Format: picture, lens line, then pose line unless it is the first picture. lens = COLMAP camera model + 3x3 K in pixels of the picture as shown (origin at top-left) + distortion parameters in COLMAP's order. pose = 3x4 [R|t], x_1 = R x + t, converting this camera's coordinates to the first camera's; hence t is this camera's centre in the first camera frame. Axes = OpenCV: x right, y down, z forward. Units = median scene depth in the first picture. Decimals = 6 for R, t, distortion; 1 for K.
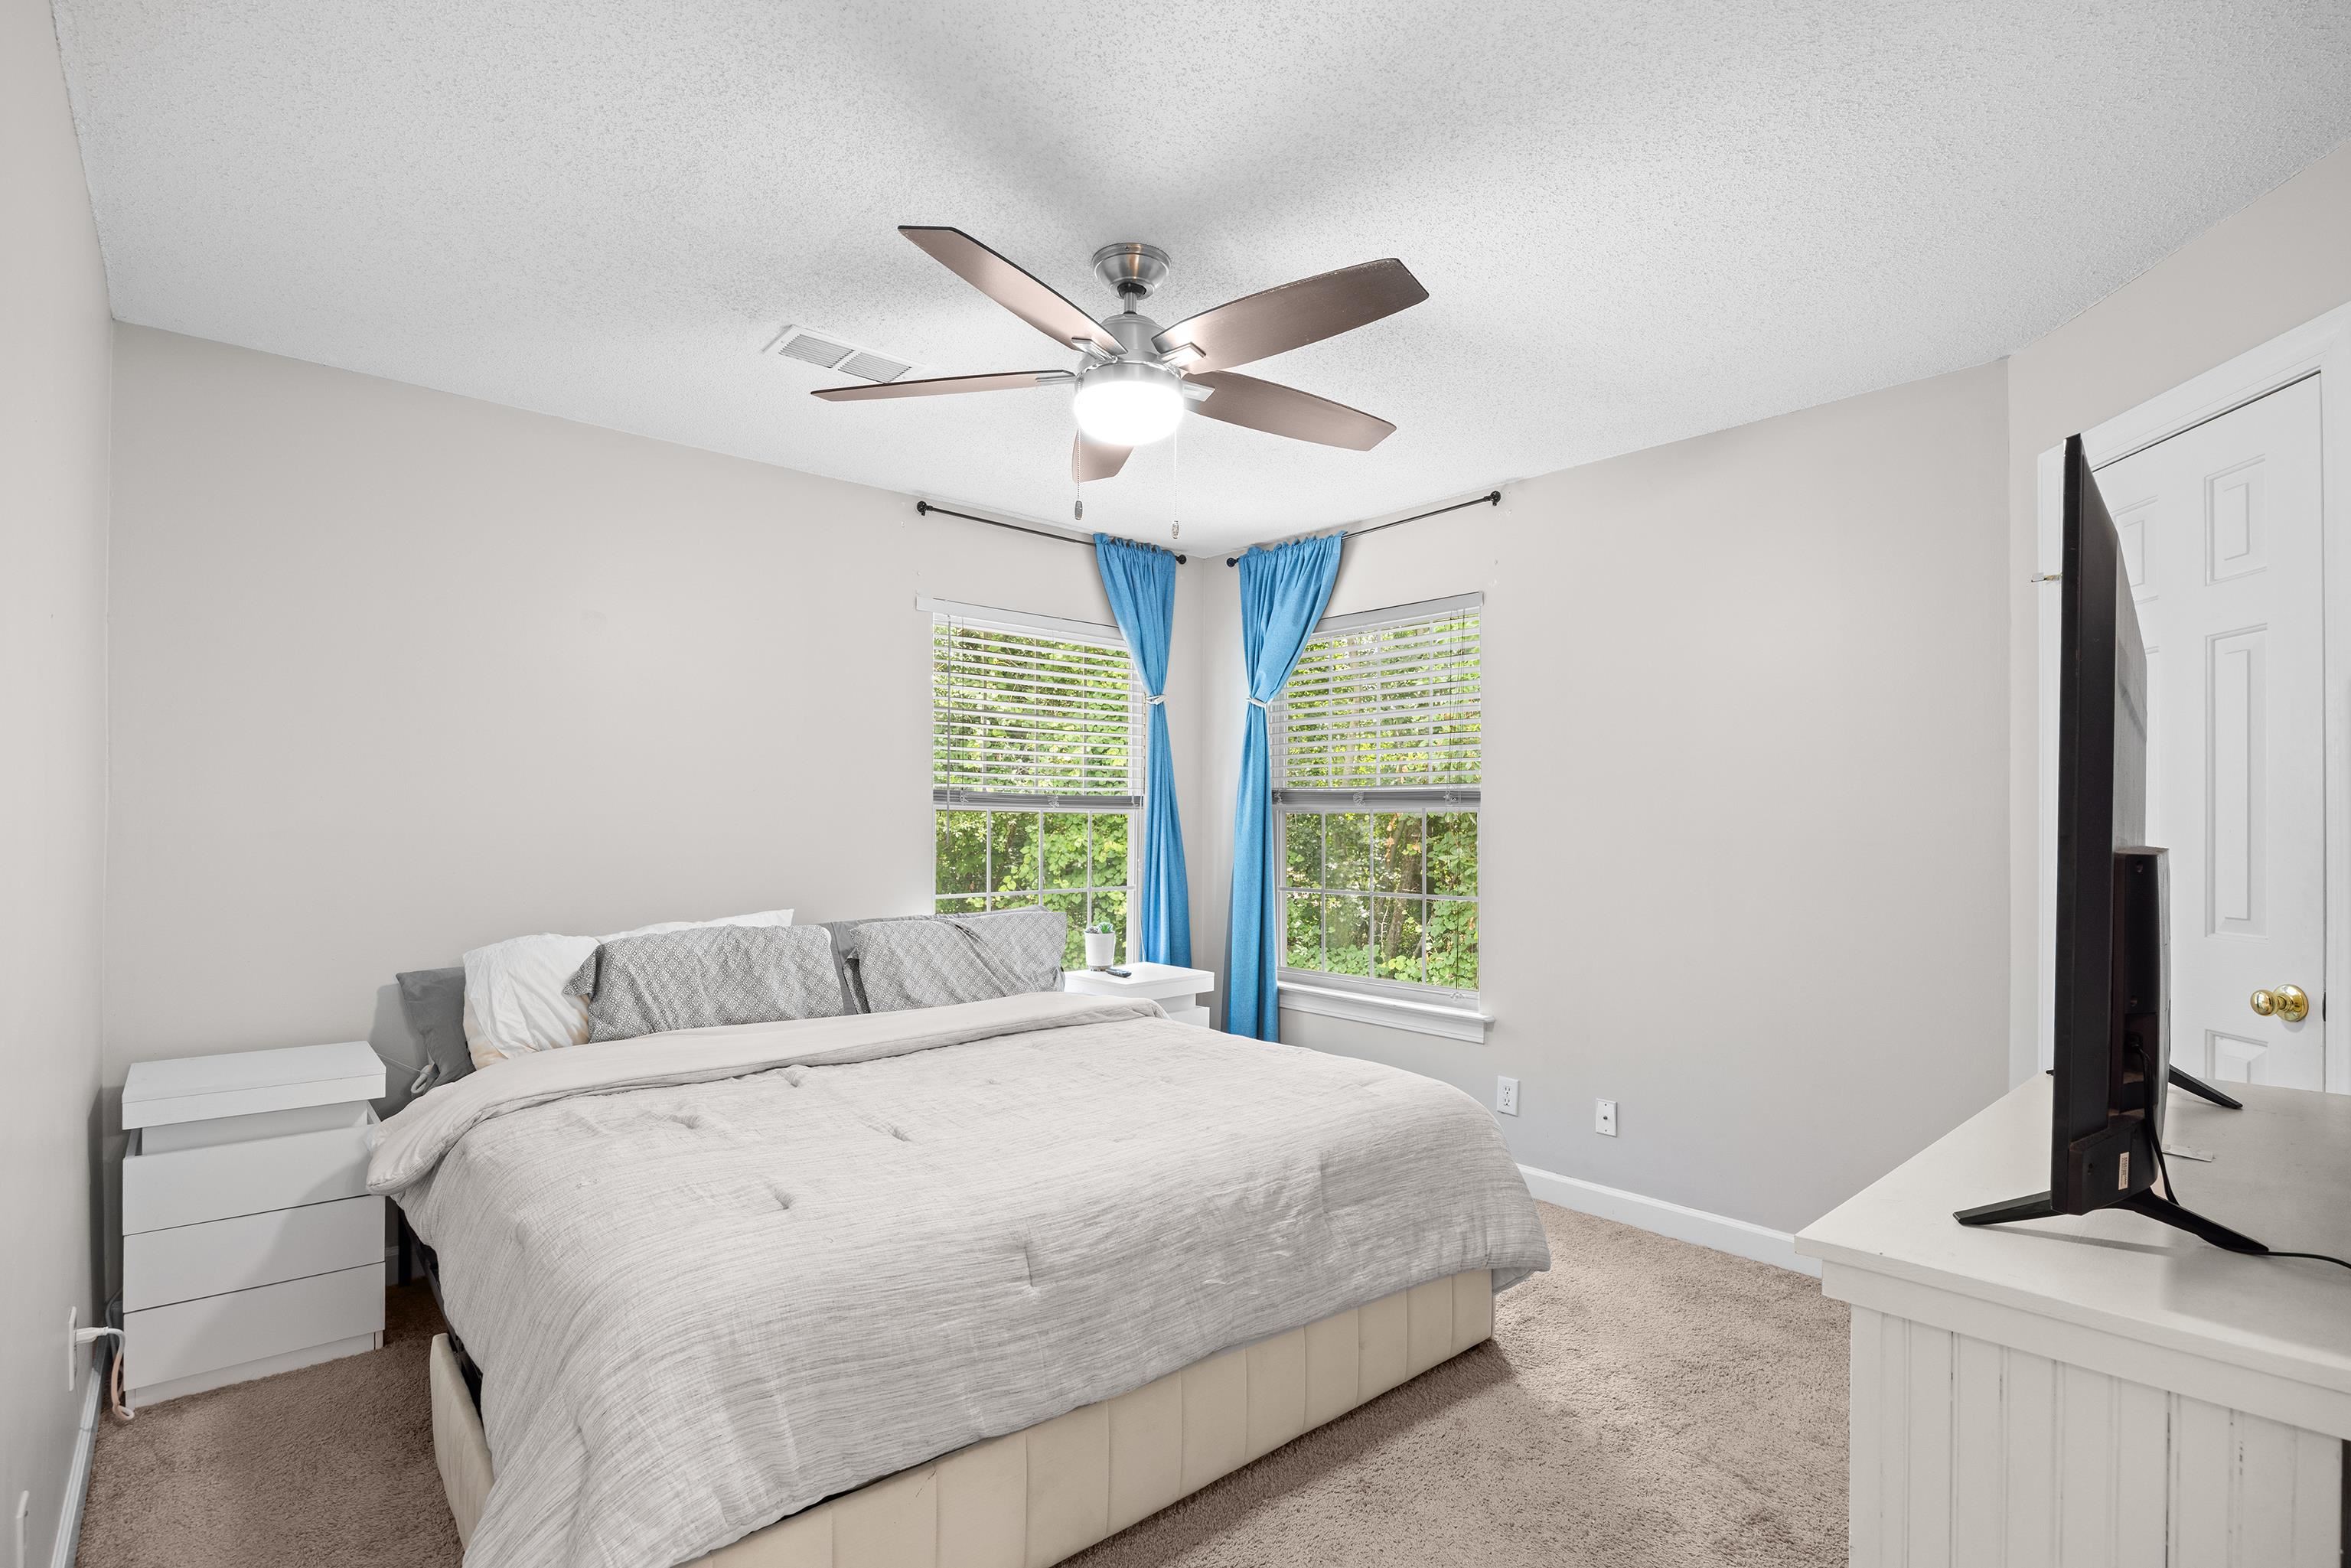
lens RADIAL K [[1104.7, 0, 1171.4], [0, 1104.7, 832.2], [0, 0, 1]] dist [-0.012887, -0.000089]
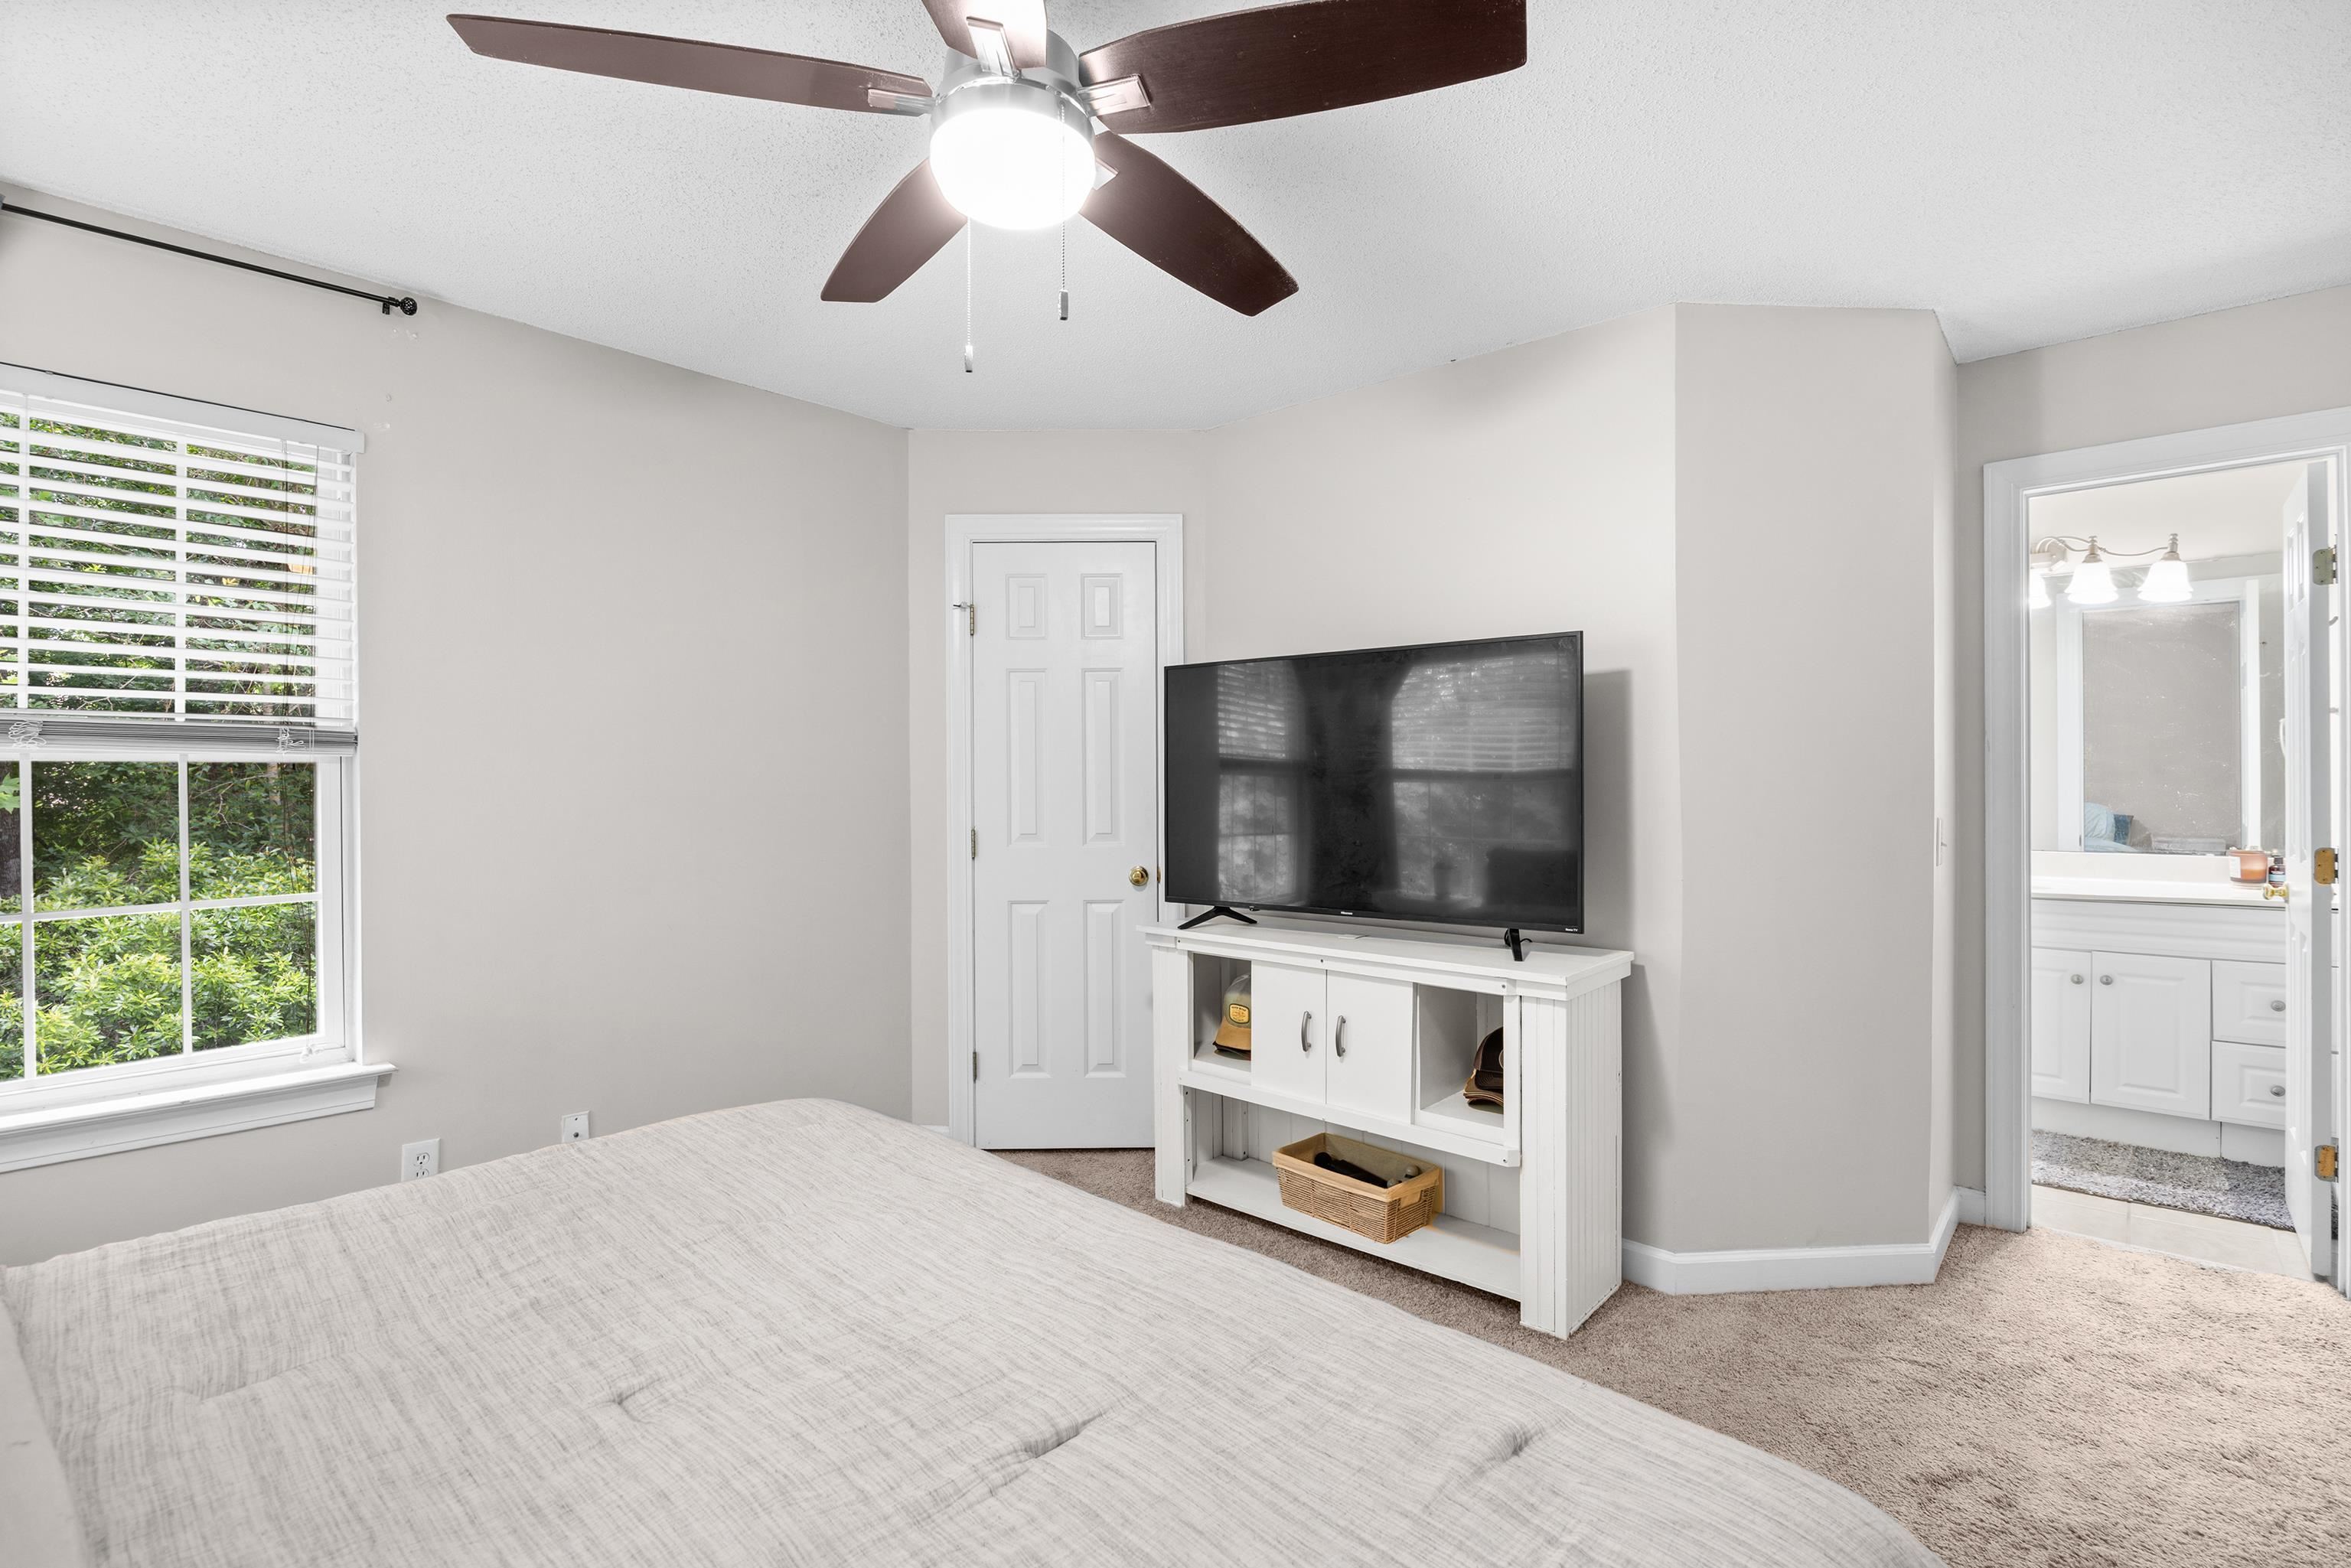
lens RADIAL K [[1086.3, 0, 1175.5], [0, 1086.3, 784.0], [0, 0, 1]] dist [-0.015057, -0.000391]
pose [[-0.117108, -0.008931, 0.993079, -0.972402], [0.003765, 0.999948, 0.009437, -0.022427], [-0.993112, 0.004844, -0.117068, 1.353466]]
